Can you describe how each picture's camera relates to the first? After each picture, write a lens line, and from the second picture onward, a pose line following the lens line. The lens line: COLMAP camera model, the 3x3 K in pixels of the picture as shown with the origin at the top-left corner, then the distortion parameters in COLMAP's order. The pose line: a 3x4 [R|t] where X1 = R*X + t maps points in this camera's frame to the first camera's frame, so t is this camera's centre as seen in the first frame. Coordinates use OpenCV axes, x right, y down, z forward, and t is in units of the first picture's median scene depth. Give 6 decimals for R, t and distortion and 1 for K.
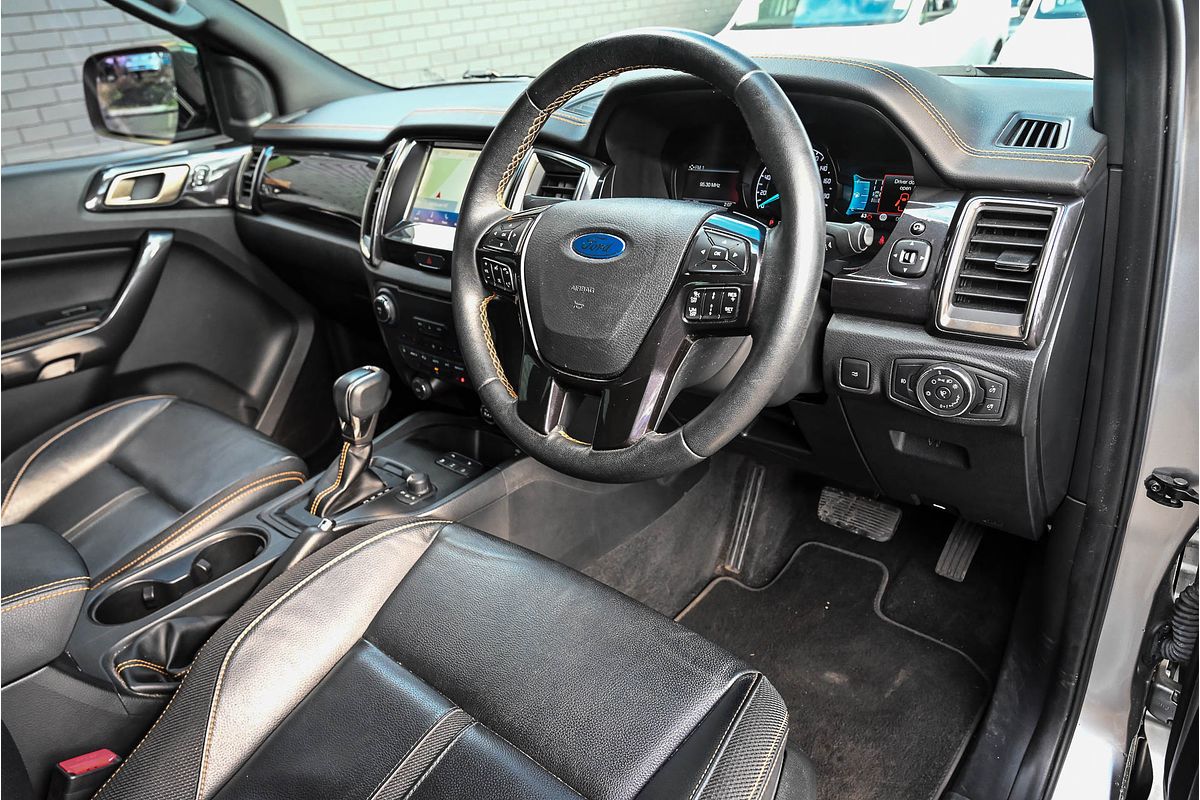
lens RADIAL K [[799.0, 0, 600.0], [0, 799.0, 400.0], [0, 0, 1]] dist [-0.009025, -0.001473]
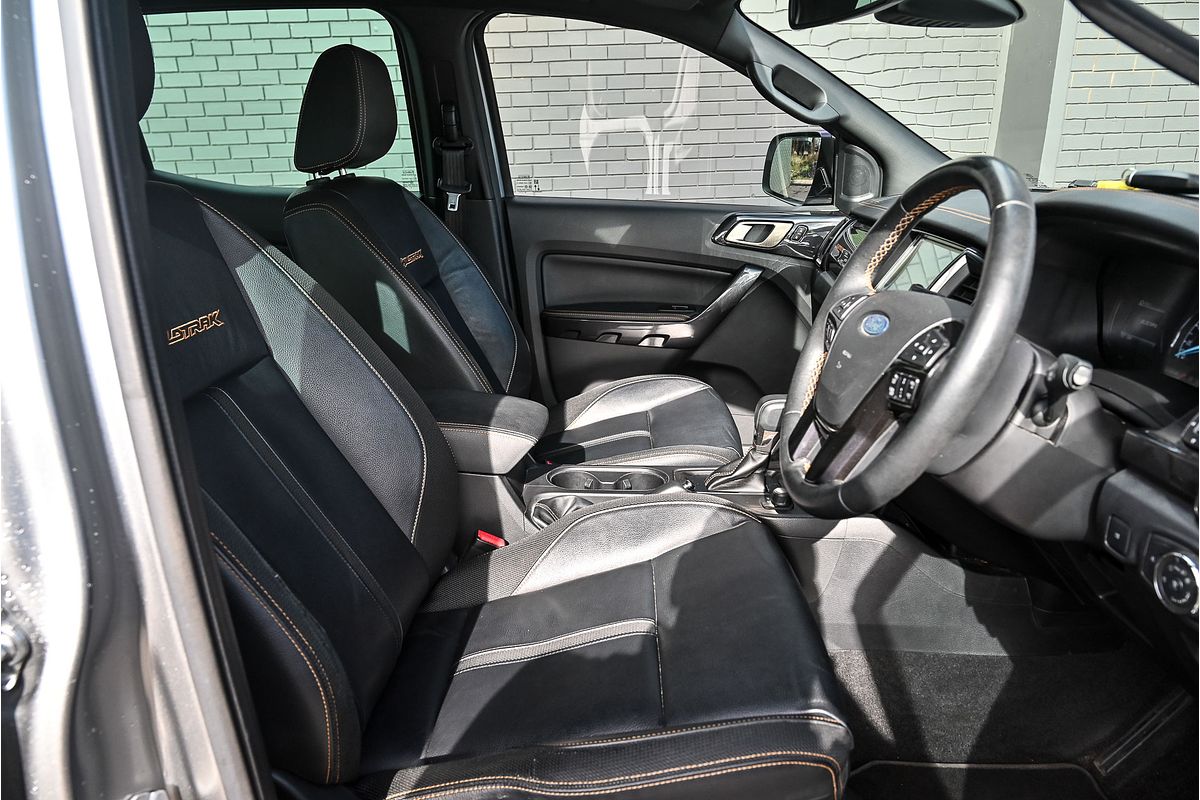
lens RADIAL K [[799.0, 0, 600.0], [0, 799.0, 400.0], [0, 0, 1]] dist [-0.009025, -0.001473]
pose [[0.628740, 0.312833, -0.711914, 0.431965], [-0.377111, 0.923312, 0.072675, -0.014951], [0.680054, 0.222777, 0.698496, -0.057512]]
